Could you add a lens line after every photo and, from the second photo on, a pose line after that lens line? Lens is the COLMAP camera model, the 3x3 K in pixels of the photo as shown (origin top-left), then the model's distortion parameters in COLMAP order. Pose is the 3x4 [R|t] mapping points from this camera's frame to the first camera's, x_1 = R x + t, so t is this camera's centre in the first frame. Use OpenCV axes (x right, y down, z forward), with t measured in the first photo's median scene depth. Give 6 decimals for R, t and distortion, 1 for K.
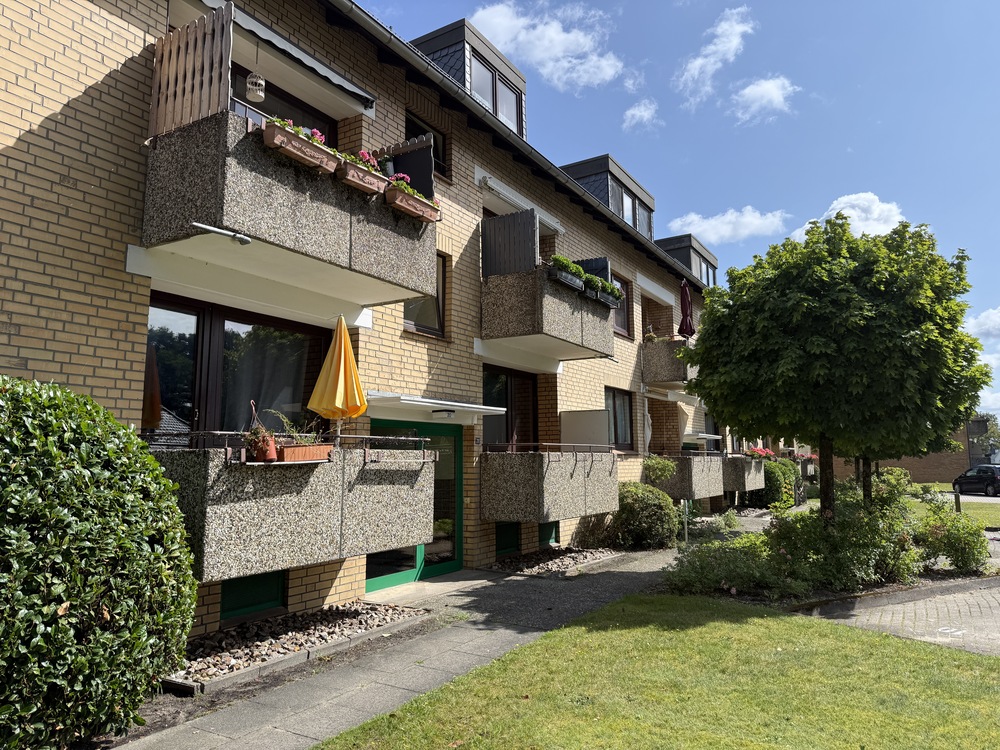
lens RADIAL K [[698.8, 0, 503.4], [0, 698.8, 369.8], [0, 0, 1]] dist [0.043370, -0.046120]
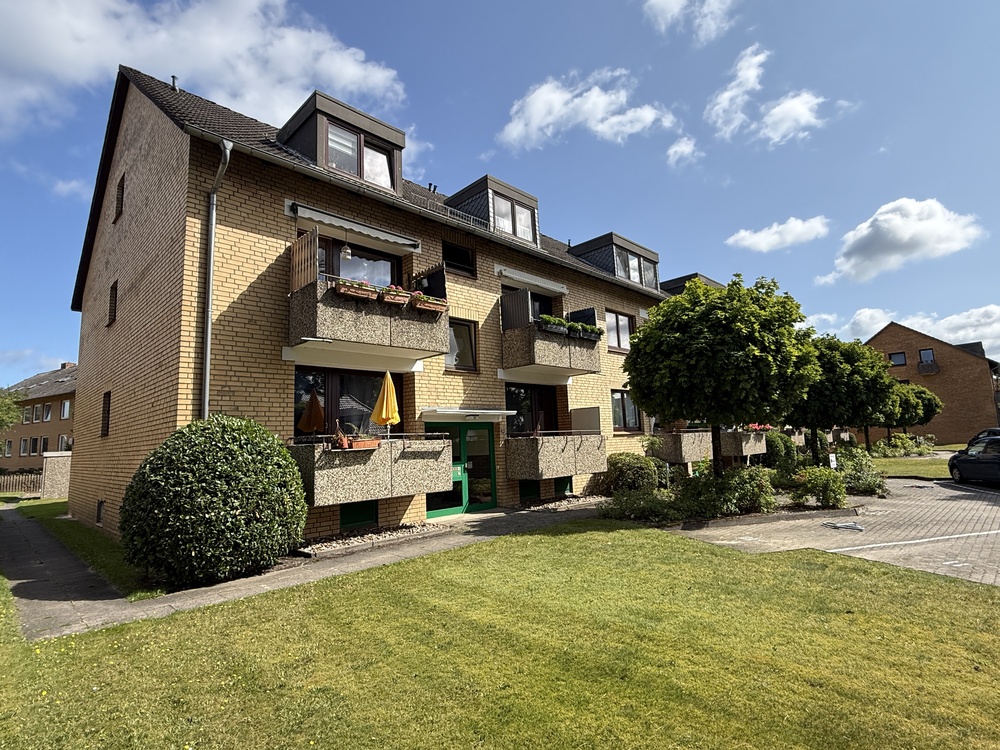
lens RADIAL K [[514.1, 0, 503.9], [0, 514.1, 378.1], [0, 0, 1]] dist [-0.001483, 0.001607]
pose [[0.972906, -0.061076, -0.222988, 0.389508], [0.063328, 0.997988, 0.002952, -0.043104], [0.222359, -0.016994, 0.974817, -0.298439]]
